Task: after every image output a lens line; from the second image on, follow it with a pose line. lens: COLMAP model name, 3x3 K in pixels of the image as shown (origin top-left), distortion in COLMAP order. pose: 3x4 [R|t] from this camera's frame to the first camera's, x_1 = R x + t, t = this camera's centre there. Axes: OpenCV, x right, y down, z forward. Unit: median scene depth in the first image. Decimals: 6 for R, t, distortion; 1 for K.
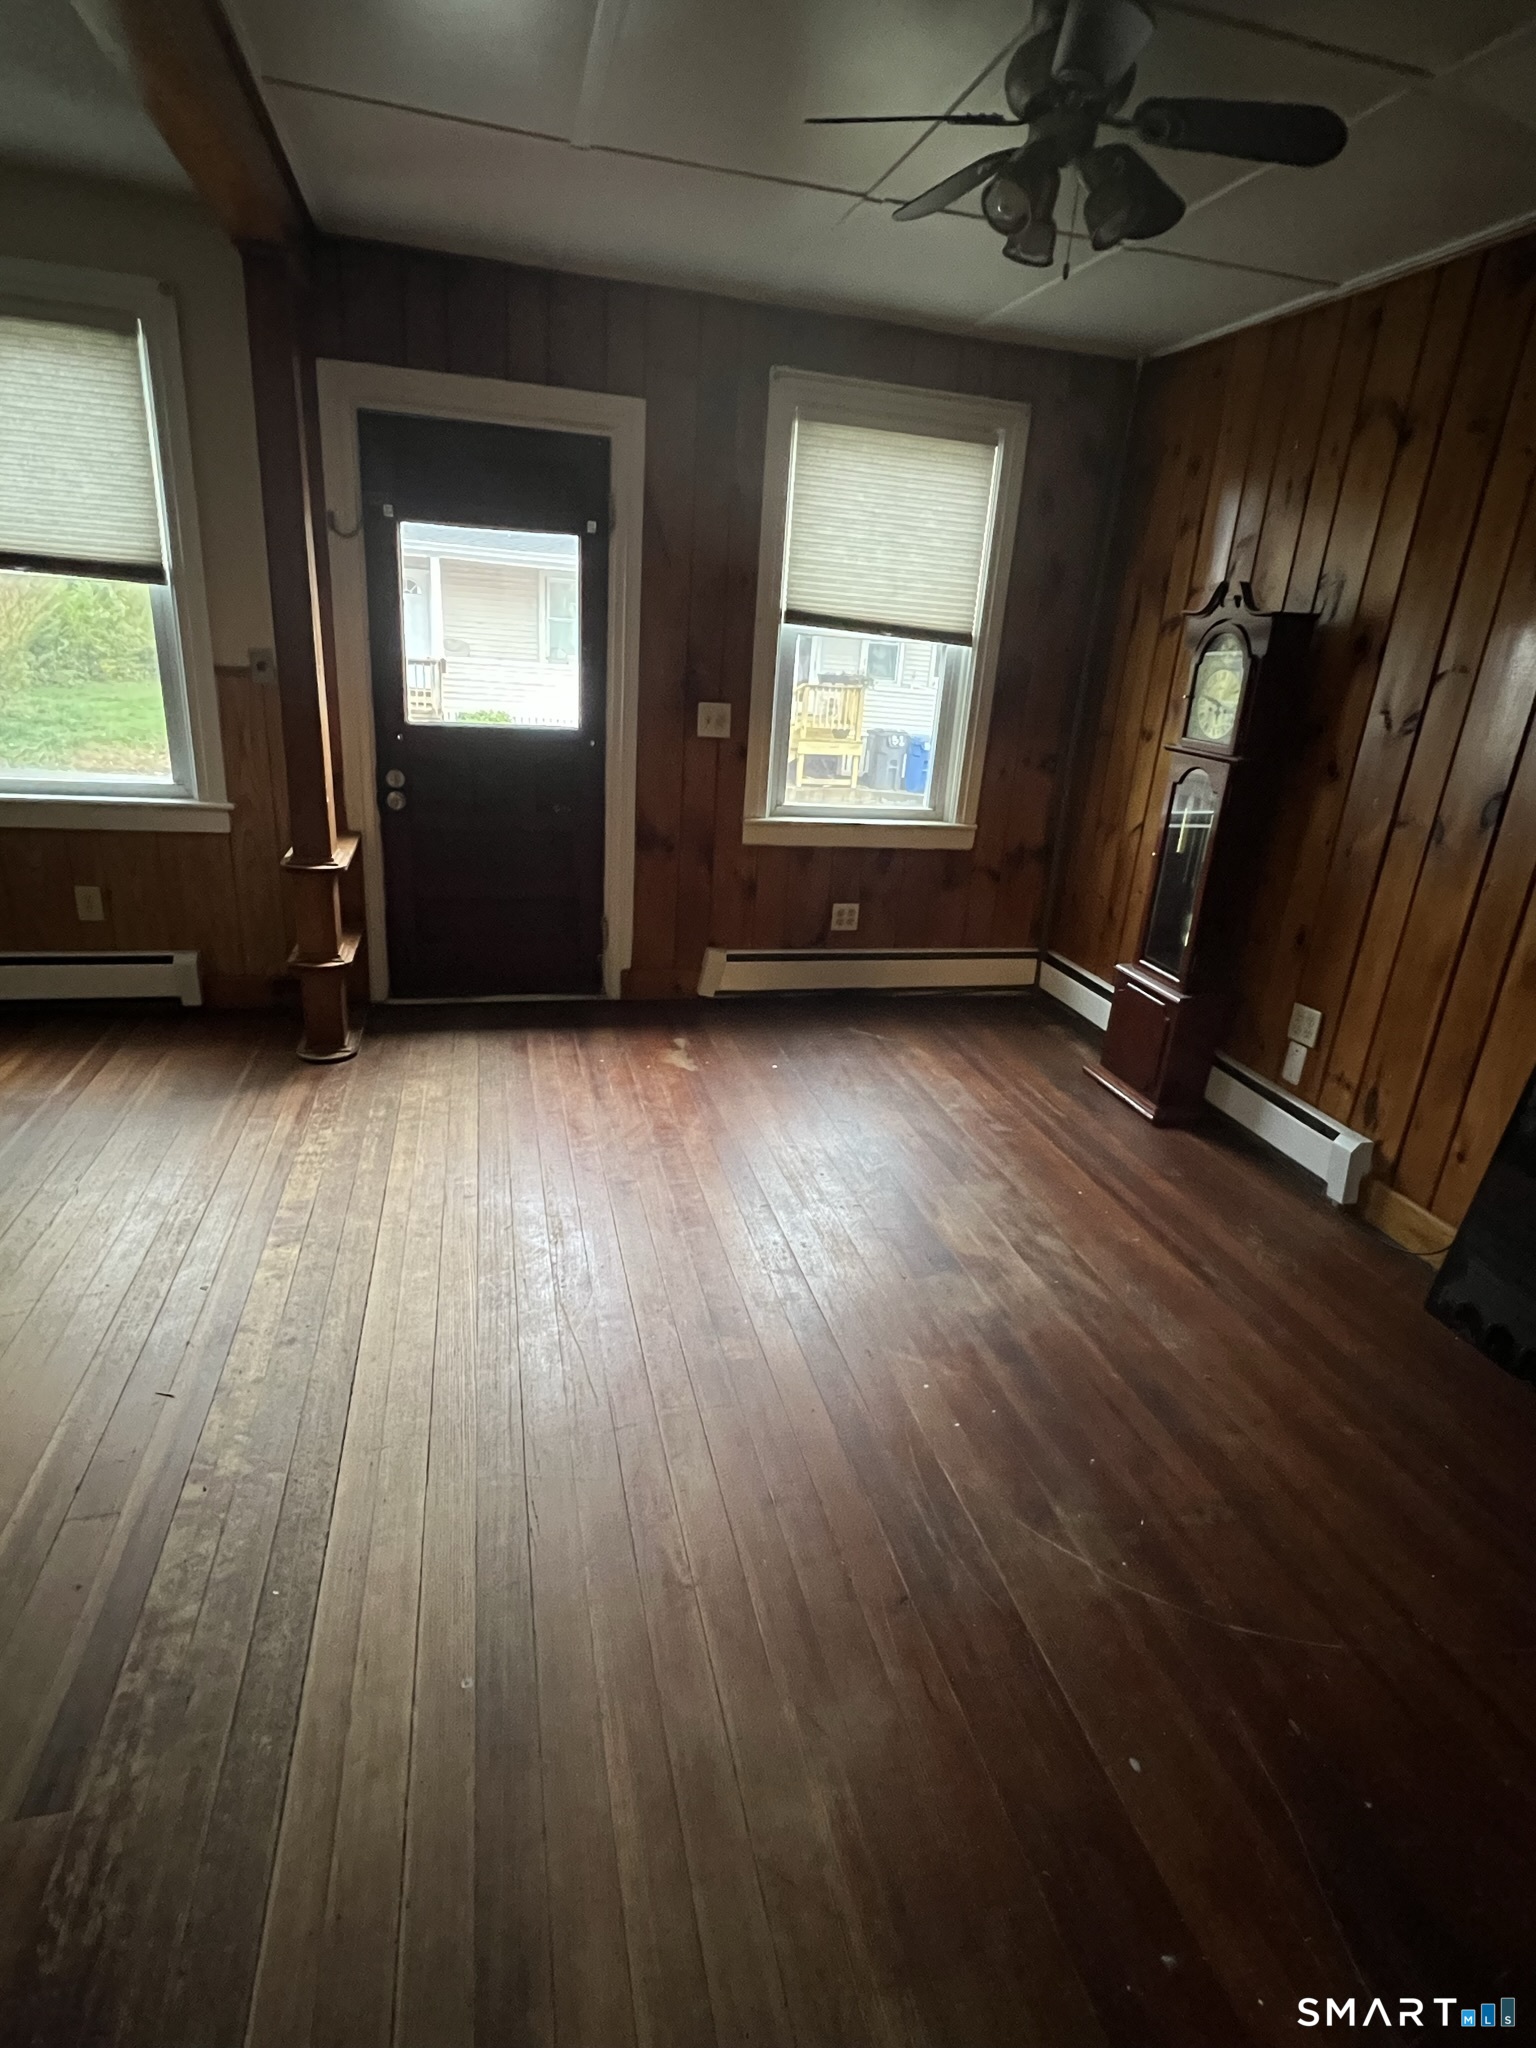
lens RADIAL K [[1035.5, 0, 771.1], [0, 1035.5, 1010.2], [0, 0, 1]] dist [0.002257, 0.000315]
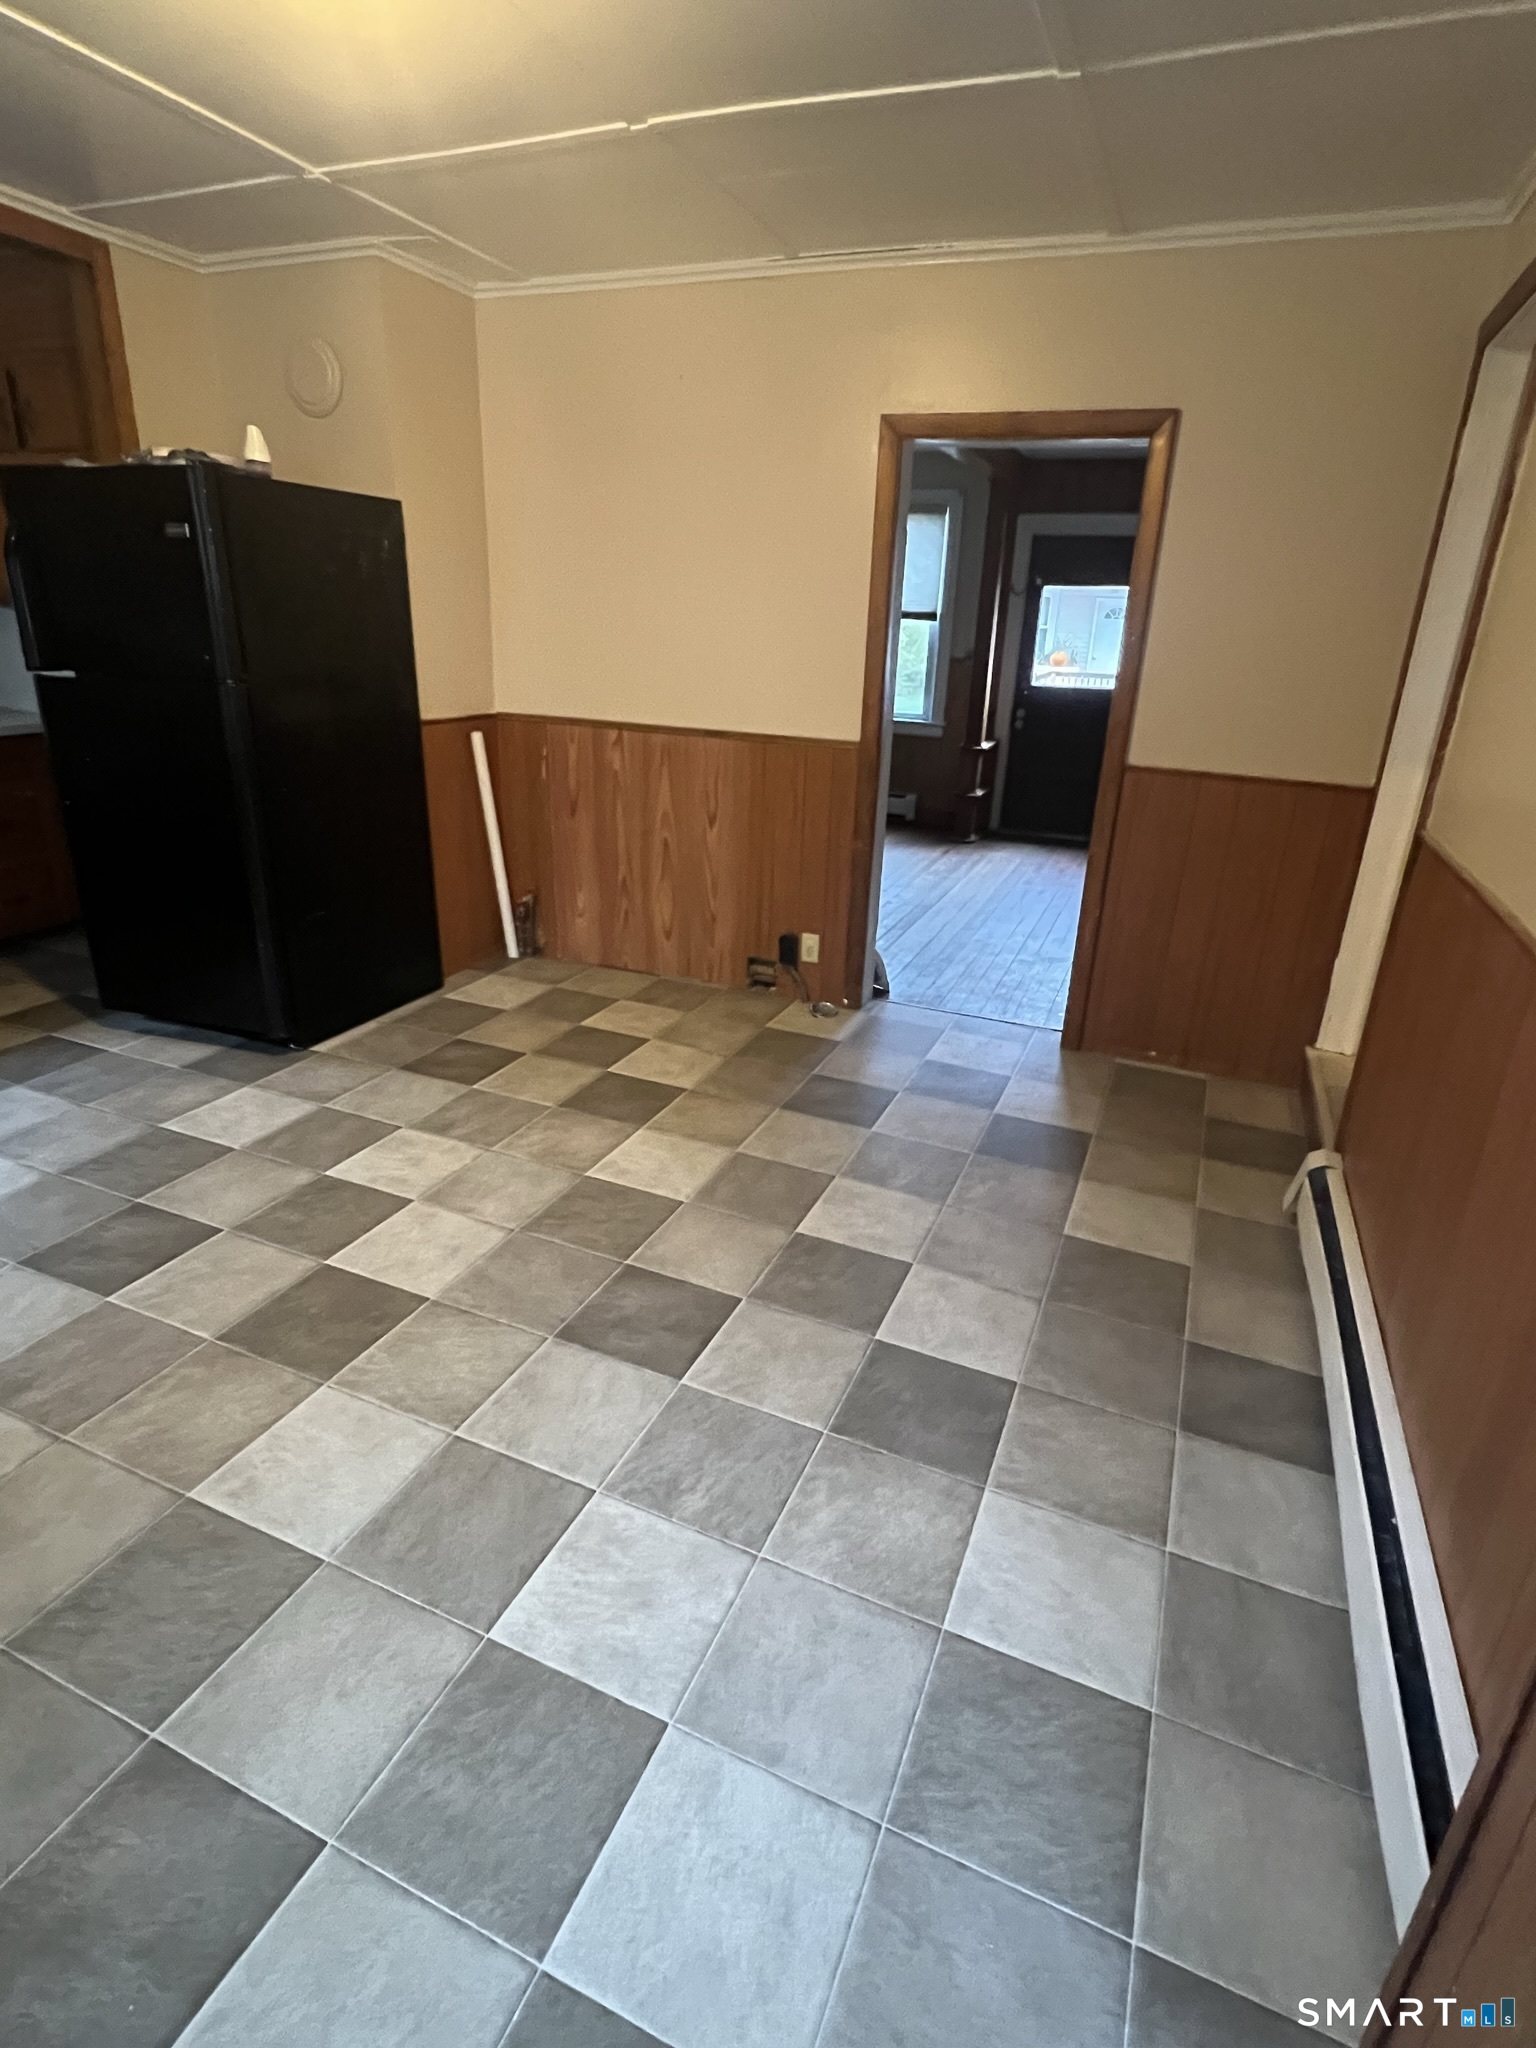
lens RADIAL K [[1035.5, 0, 770.5], [0, 1035.5, 1025.7], [0, 0, 1]] dist [0.002257, 0.000315]
pose [[0.795792, 0.178309, -0.578723, 0.548110], [-0.185488, 0.981505, 0.047348, 0.384101], [0.576462, 0.069667, 0.814149, -0.913209]]
